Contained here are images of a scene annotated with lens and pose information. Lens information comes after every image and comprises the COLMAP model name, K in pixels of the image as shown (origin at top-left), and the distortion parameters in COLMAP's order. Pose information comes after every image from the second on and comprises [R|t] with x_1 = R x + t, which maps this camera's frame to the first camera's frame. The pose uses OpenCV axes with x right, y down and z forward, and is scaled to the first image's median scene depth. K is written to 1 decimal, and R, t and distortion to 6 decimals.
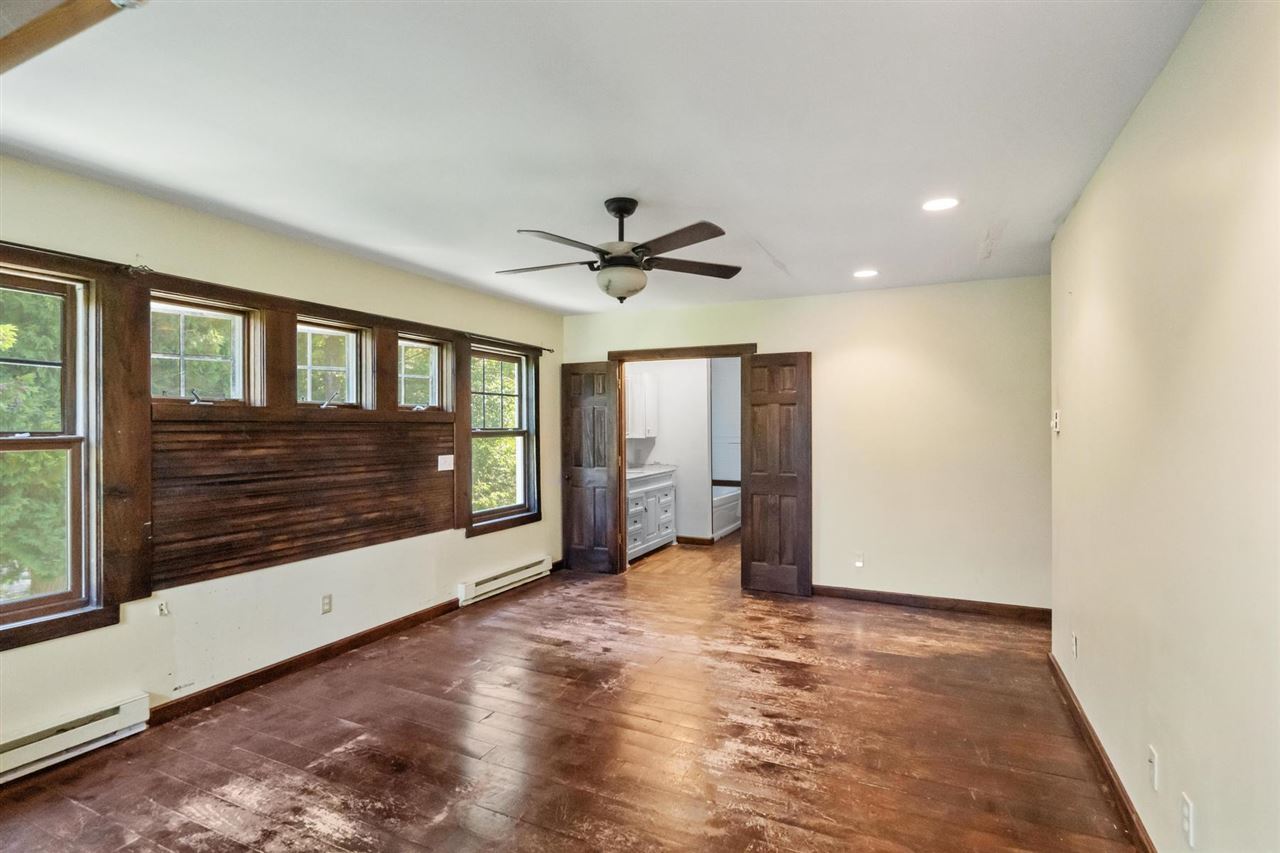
lens RADIAL K [[627.4, 0, 637.1], [0, 627.4, 427.1], [0, 0, 1]] dist [-0.002586, -0.000251]
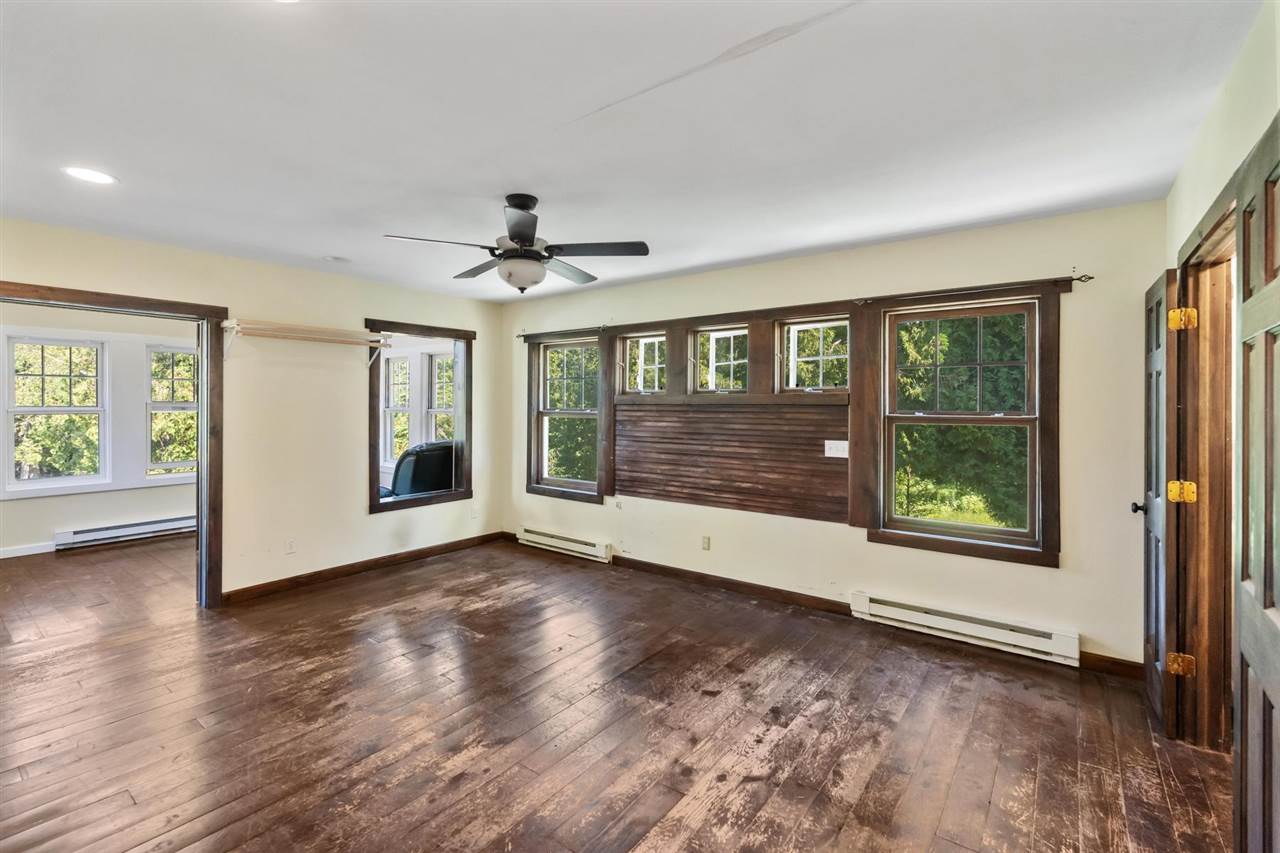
lens RADIAL K [[566.5, 0, 643.7], [0, 566.5, 406.7], [0, 0, 1]] dist [-0.008718, 0.000929]
pose [[-0.196809, 0.003156, -0.980437, 0.700703], [-0.005388, 0.999976, 0.004300, -0.008460], [0.980427, 0.006129, -0.196787, 1.113867]]
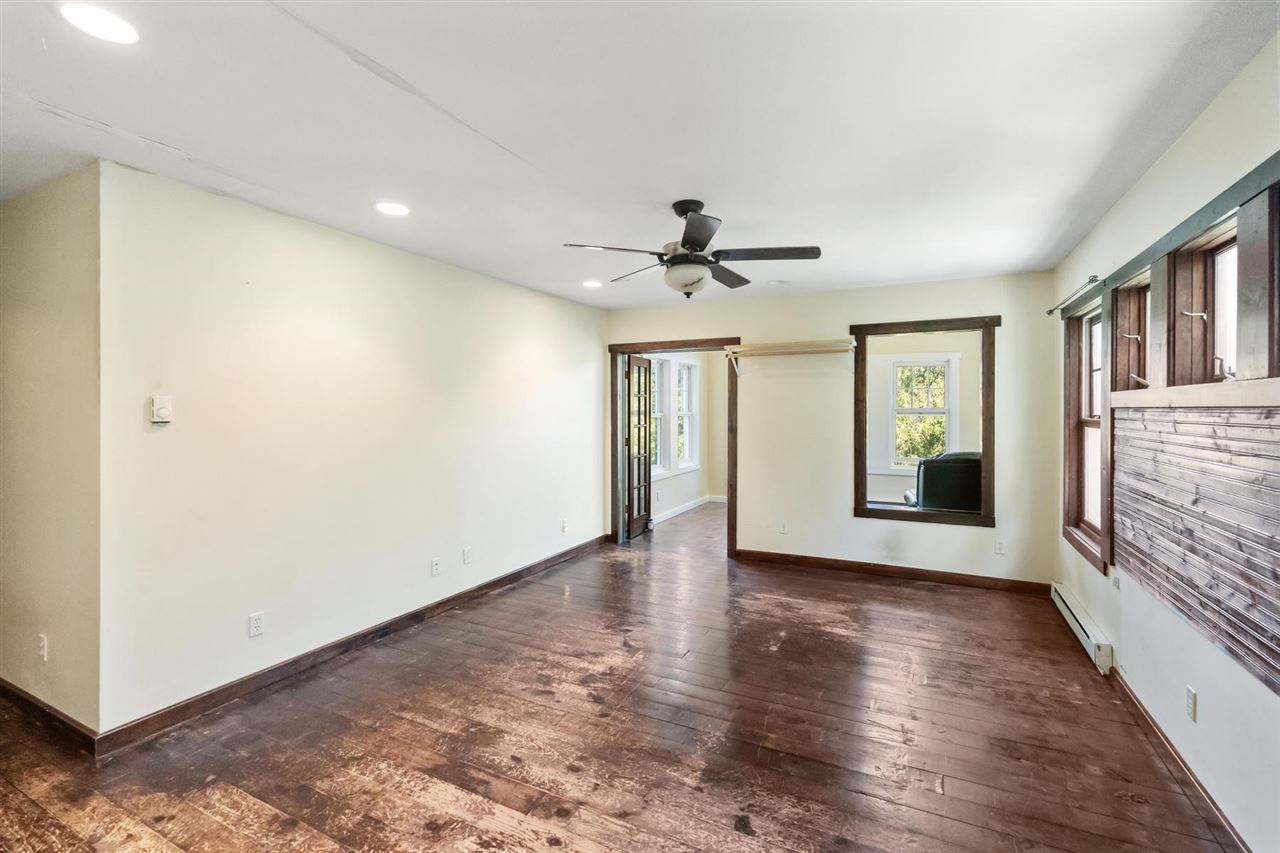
lens RADIAL K [[566.5, 0, 639.1], [0, 566.5, 419.6], [0, 0, 1]] dist [-0.008718, 0.000929]
pose [[-0.999761, 0.000479, 0.021852, 0.033060], [0.000947, 0.999770, 0.021415, -0.009559], [-0.021837, 0.021431, -0.999532, 1.569232]]
